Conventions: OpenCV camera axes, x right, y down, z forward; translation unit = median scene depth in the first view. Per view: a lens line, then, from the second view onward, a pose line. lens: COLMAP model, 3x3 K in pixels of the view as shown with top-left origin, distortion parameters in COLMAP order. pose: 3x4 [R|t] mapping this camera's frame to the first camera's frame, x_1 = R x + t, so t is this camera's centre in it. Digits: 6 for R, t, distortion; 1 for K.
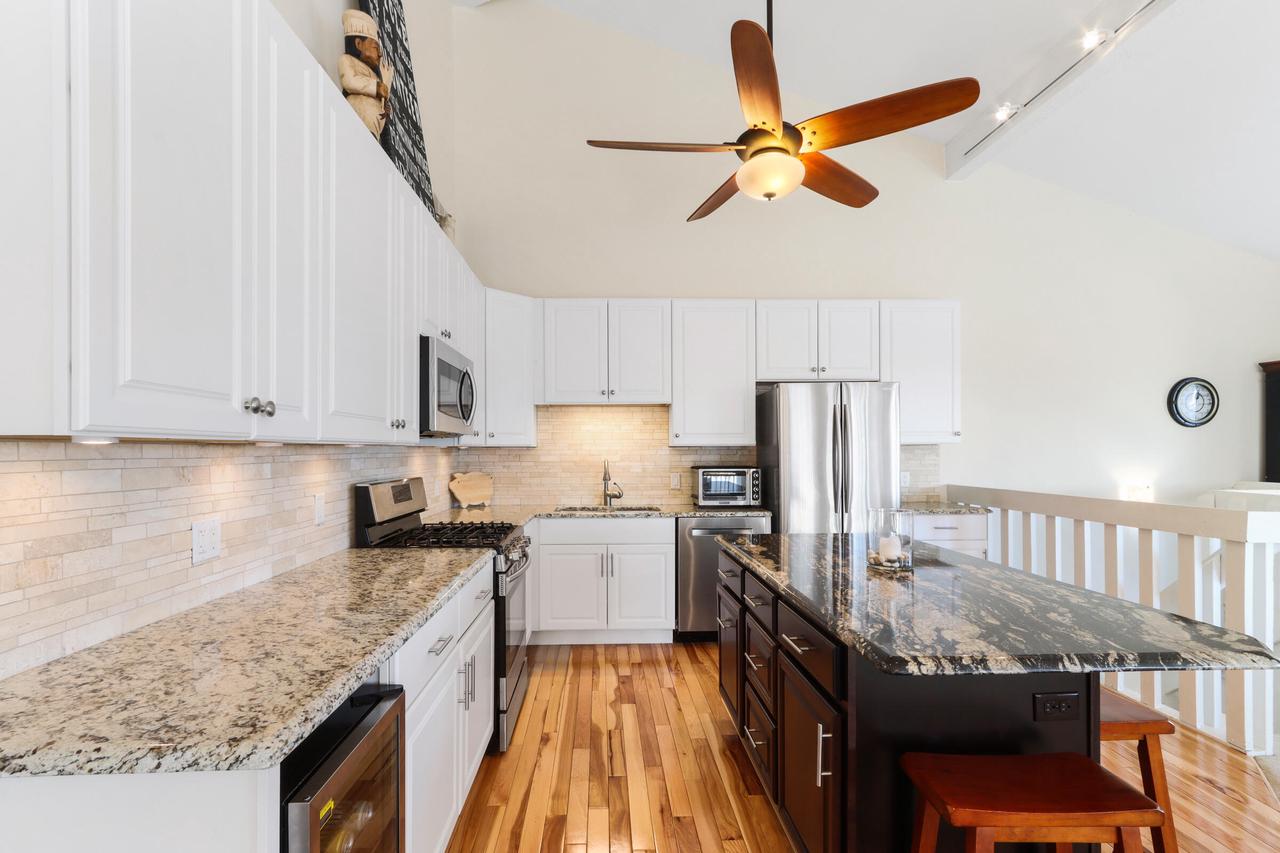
lens RADIAL K [[611.3, 0, 629.9], [0, 611.3, 451.6], [0, 0, 1]] dist [0.003495, 0.000624]
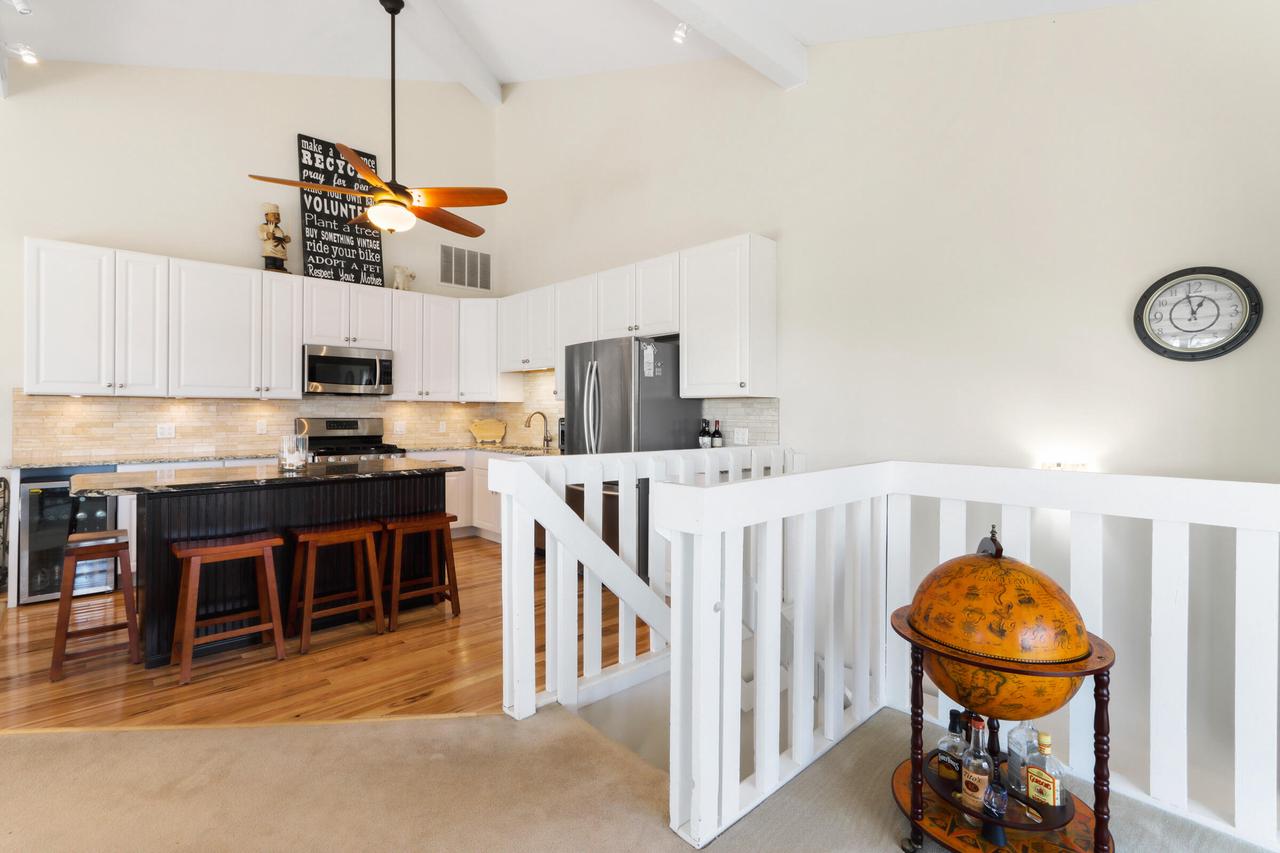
lens RADIAL K [[598.0, 0, 639.9], [0, 598.0, 418.3], [0, 0, 1]] dist [-0.001769, 0.001090]
pose [[0.656277, 0.015343, -0.754364, 1.450813], [-0.010808, 0.999882, 0.010933, 0.014603], [0.754442, 0.000978, 0.656366, 0.420958]]
